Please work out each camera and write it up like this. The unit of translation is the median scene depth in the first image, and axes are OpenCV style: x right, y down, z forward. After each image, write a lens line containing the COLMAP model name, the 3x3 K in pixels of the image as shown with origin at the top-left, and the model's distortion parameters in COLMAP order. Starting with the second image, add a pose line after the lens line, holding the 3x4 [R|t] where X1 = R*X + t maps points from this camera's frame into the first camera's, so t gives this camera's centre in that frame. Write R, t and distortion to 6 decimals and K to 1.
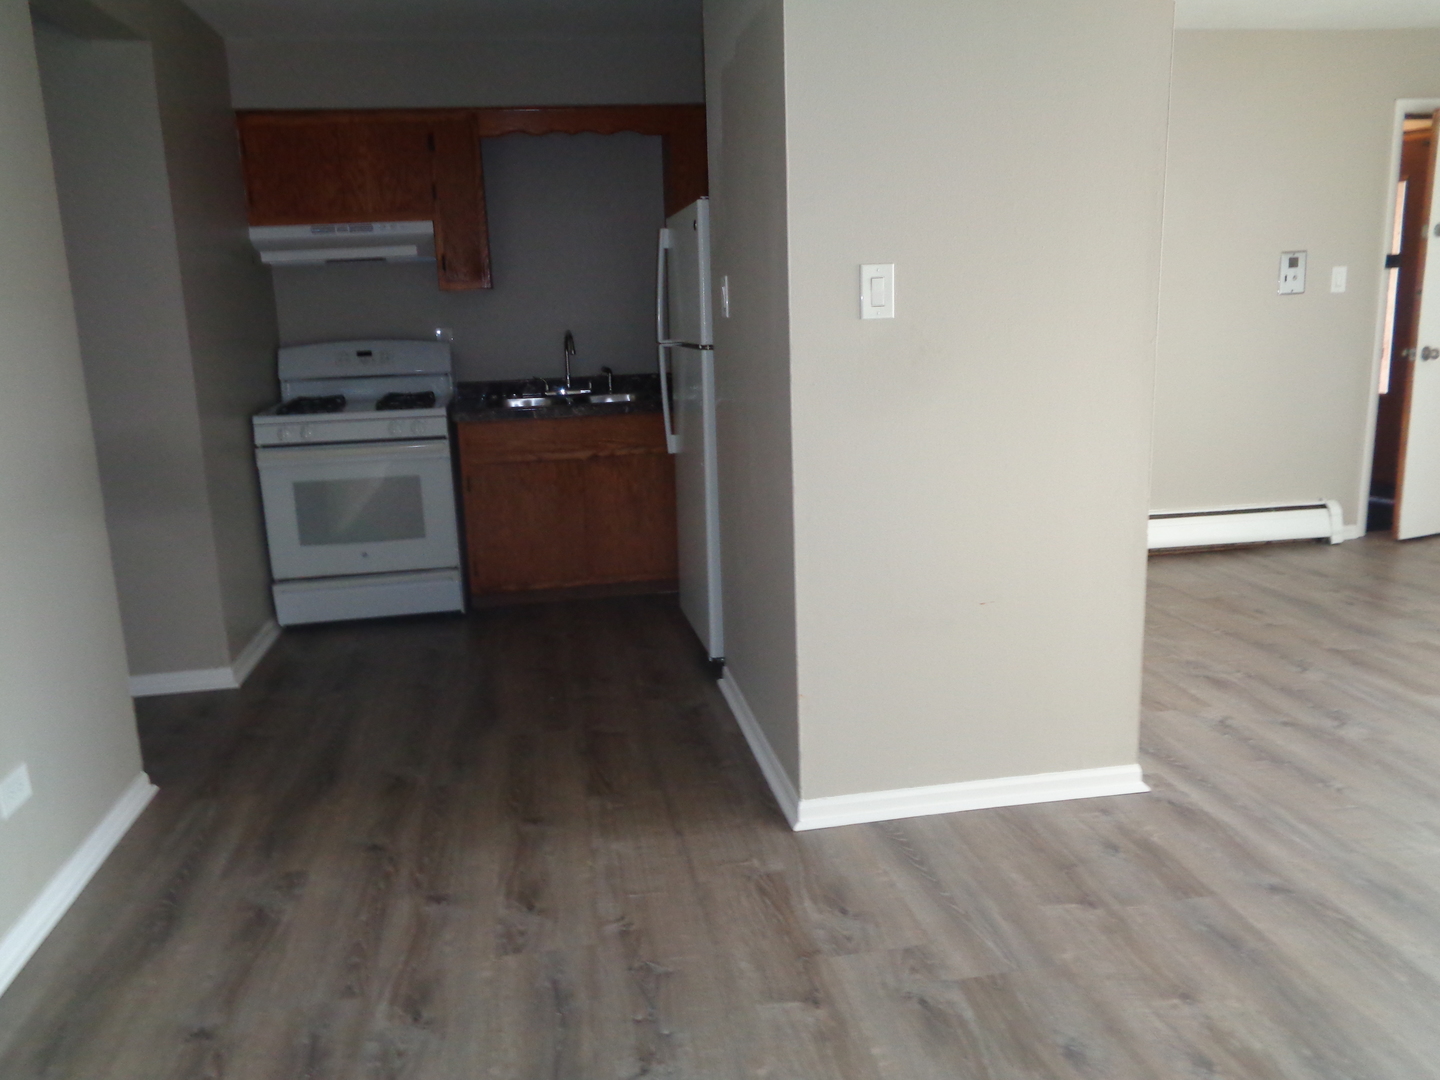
lens RADIAL K [[1073.5, 0, 720.0], [0, 1073.5, 540.0], [0, 0, 1]] dist [-0.001805, -0.003549]
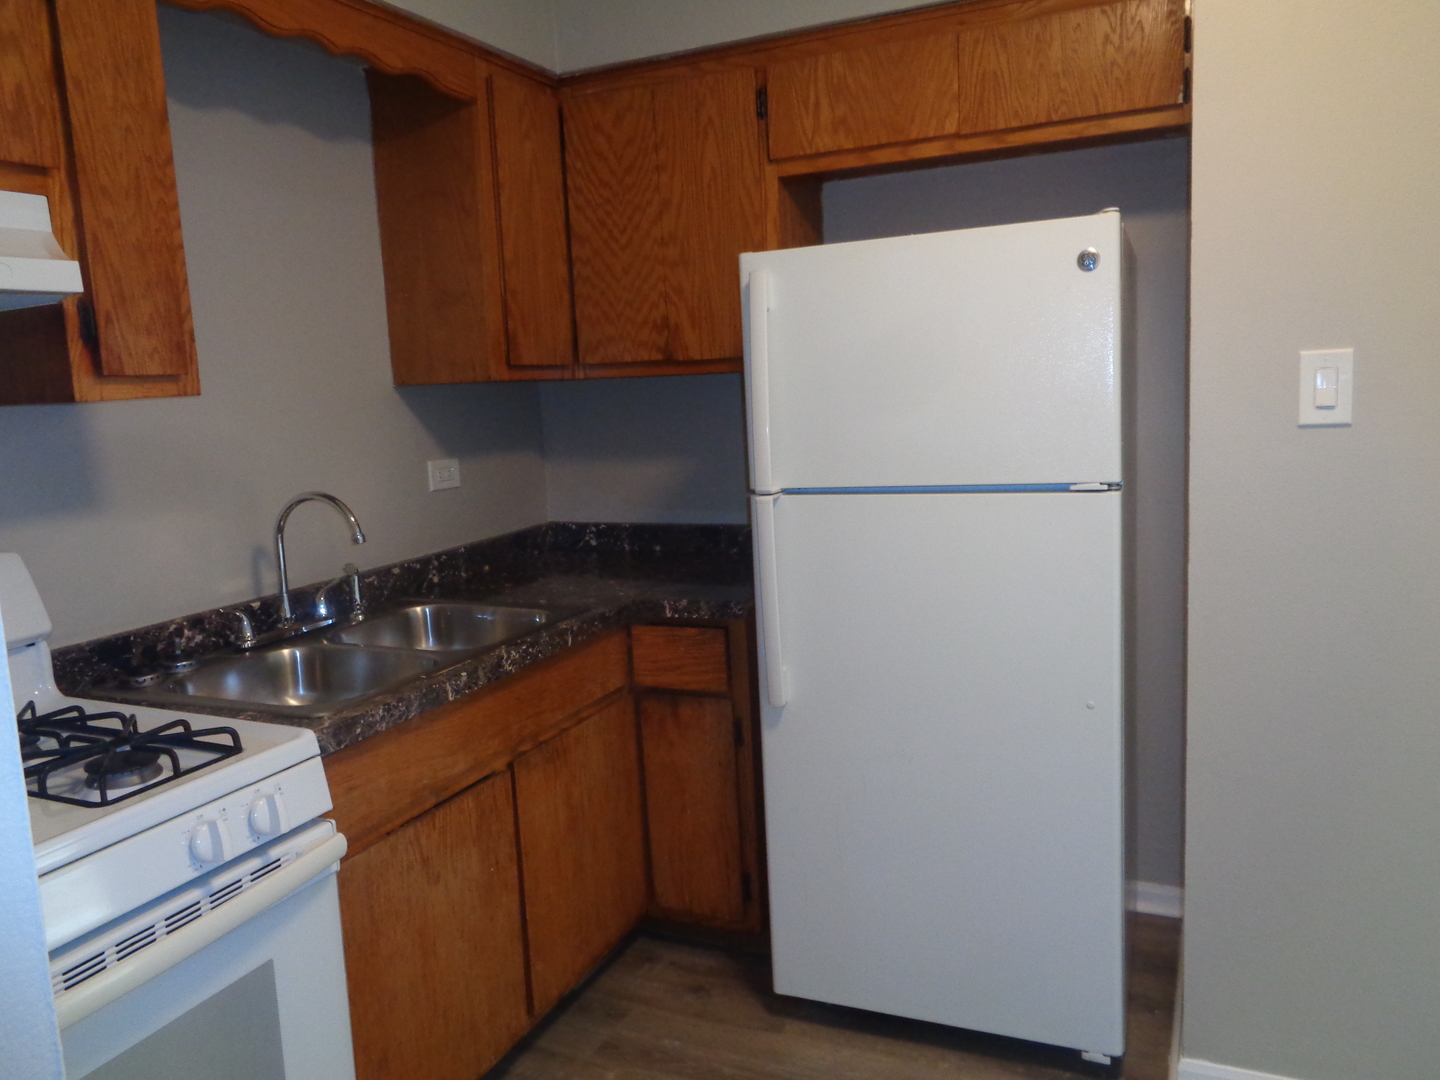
lens RADIAL K [[1073.5, 0, 720.0], [0, 1073.5, 540.0], [0, 0, 1]] dist [-0.001805, -0.003549]
pose [[0.563580, -0.111428, 0.818512, -0.453912], [0.207894, 0.978100, -0.009990, -0.152202], [-0.799473, 0.175794, 0.574403, 0.689027]]
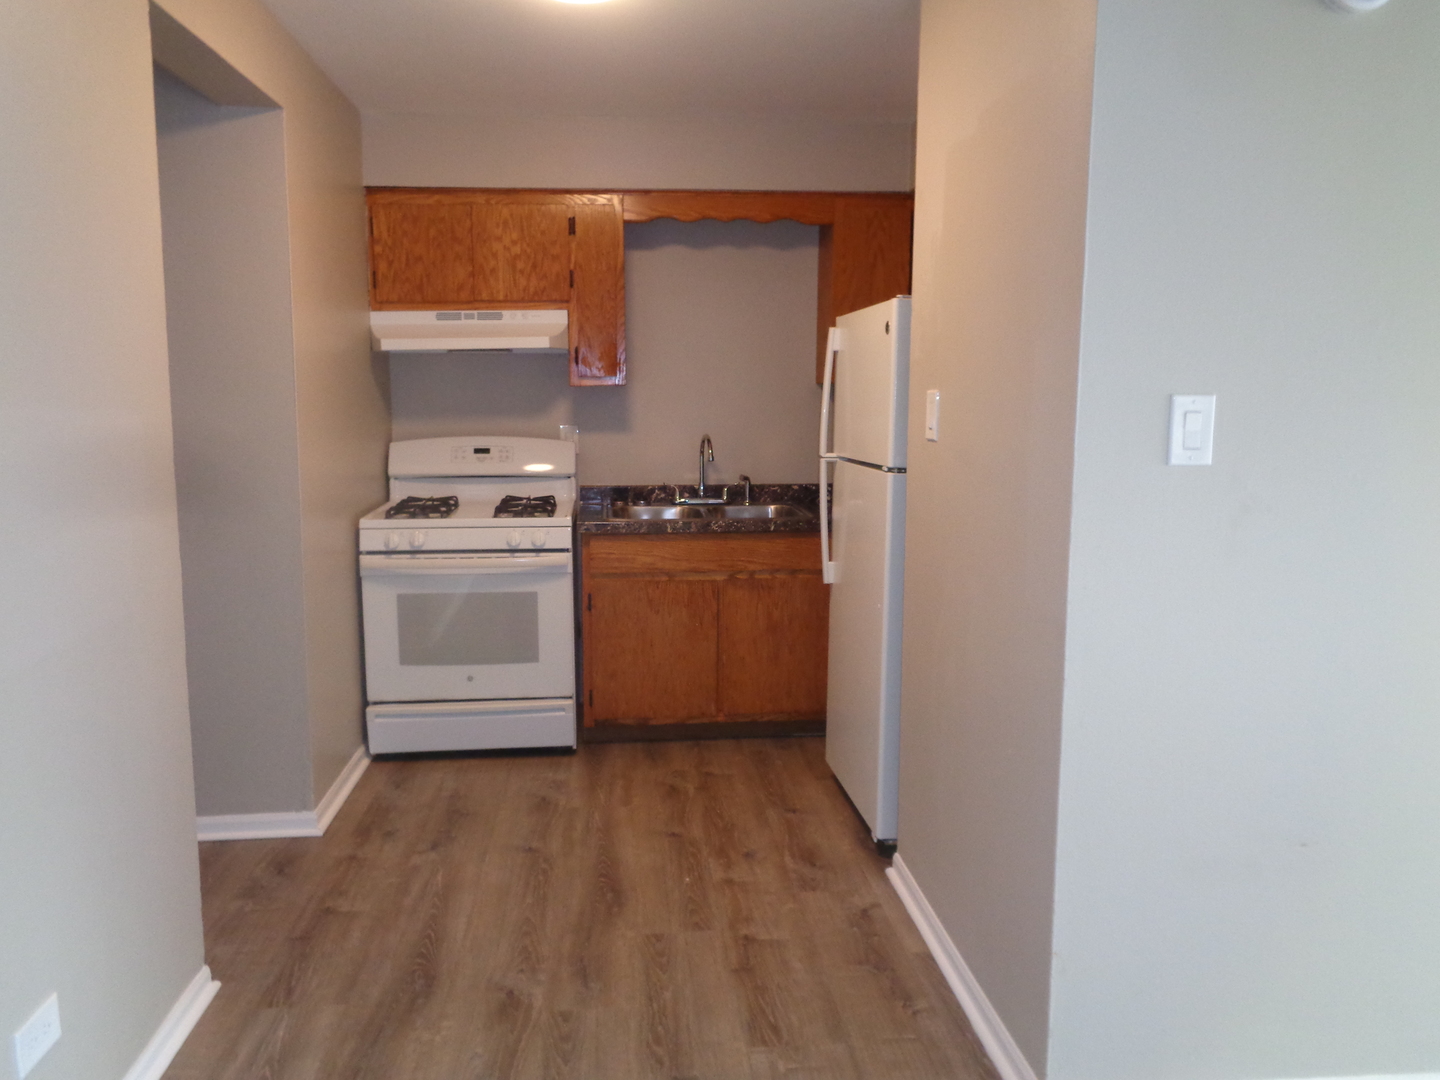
lens RADIAL K [[1082.8, 0, 720.0], [0, 1082.8, 540.0], [0, 0, 1]] dist [-0.000575, -0.005086]
pose [[0.996349, 0.045691, -0.072119, -0.067582], [-0.051248, 0.995699, -0.077182, -0.041740], [0.068283, 0.080596, 0.994405, 0.119725]]
